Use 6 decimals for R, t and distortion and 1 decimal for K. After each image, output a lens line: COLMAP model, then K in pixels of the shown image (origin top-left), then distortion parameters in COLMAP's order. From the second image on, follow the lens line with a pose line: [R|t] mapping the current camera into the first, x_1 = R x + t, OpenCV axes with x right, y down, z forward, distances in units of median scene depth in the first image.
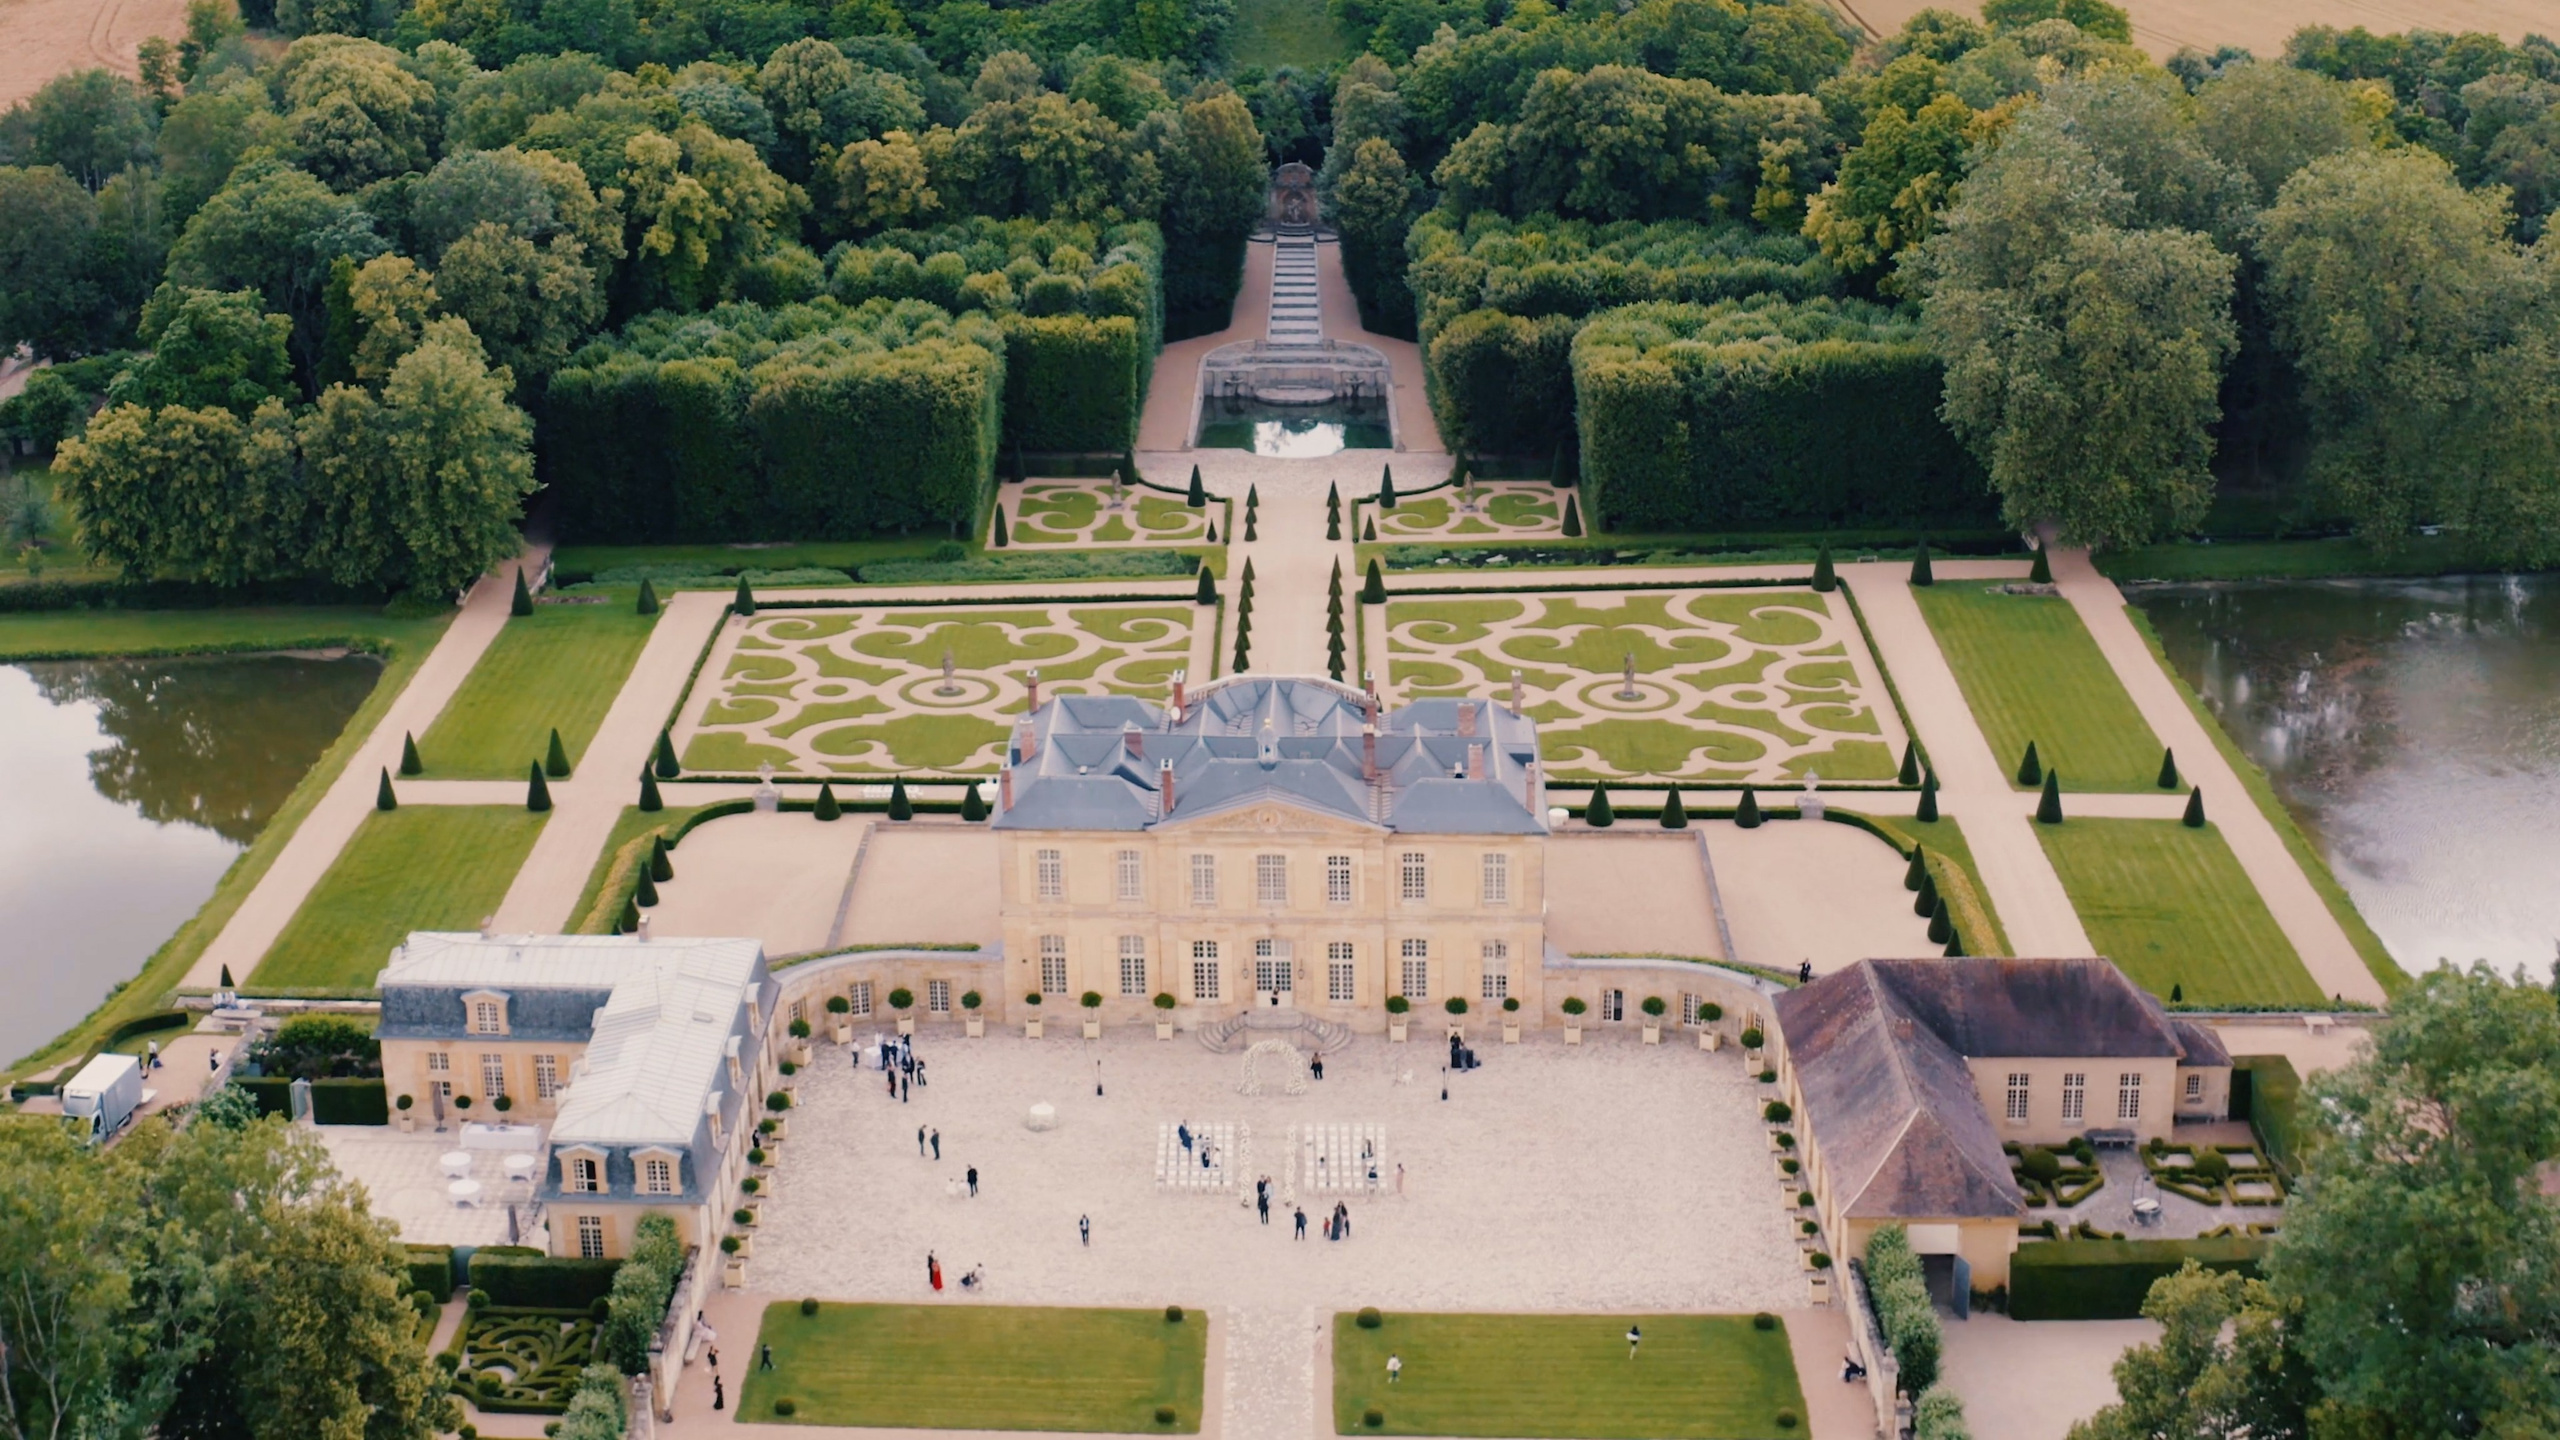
lens RADIAL K [[3875.9, 0, 1269.0], [0, 3875.9, 714.8], [0, 0, 1]] dist [-0.318269, 0.000000]
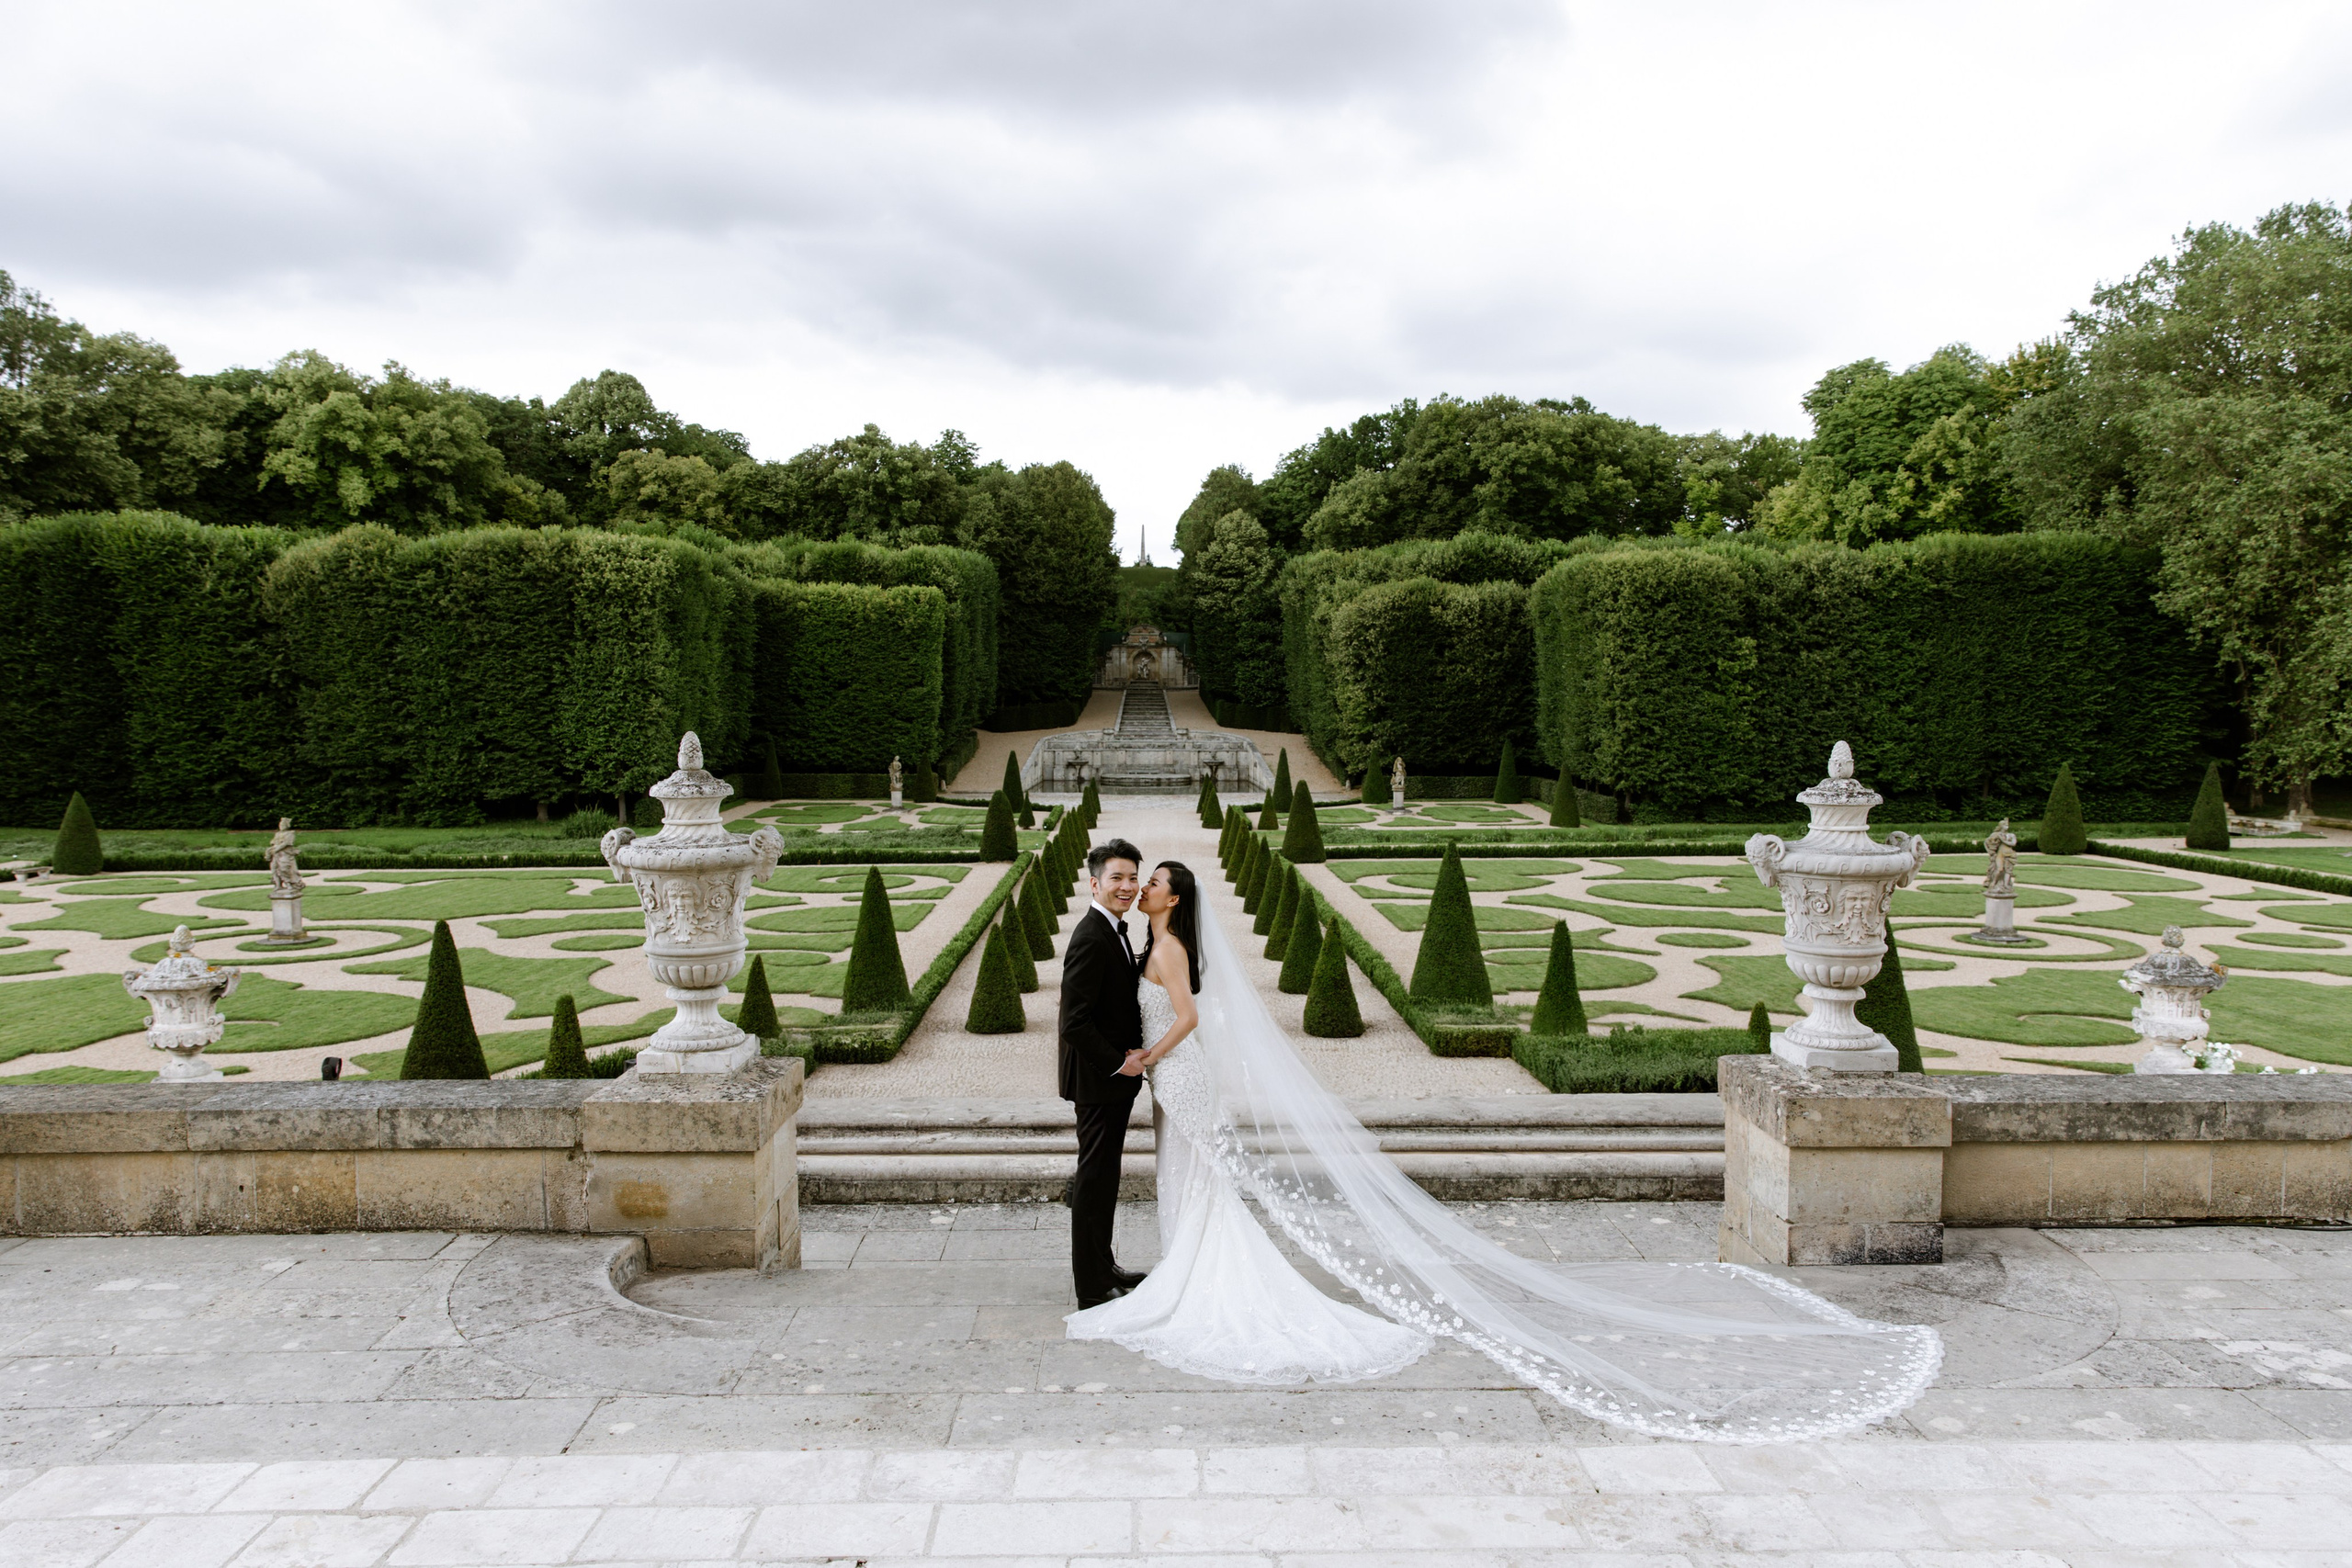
lens RADIAL K [[1490.3, 0, 1187.7], [0, 1490.3, 799.2], [0, 0, 1]] dist [-0.026110, 0.005913]
pose [[0.999372, -0.000097, 0.035424, 0.003237], [0.009896, 0.960954, -0.276532, 0.017477], [-0.034014, 0.276709, 0.960352, 0.699900]]
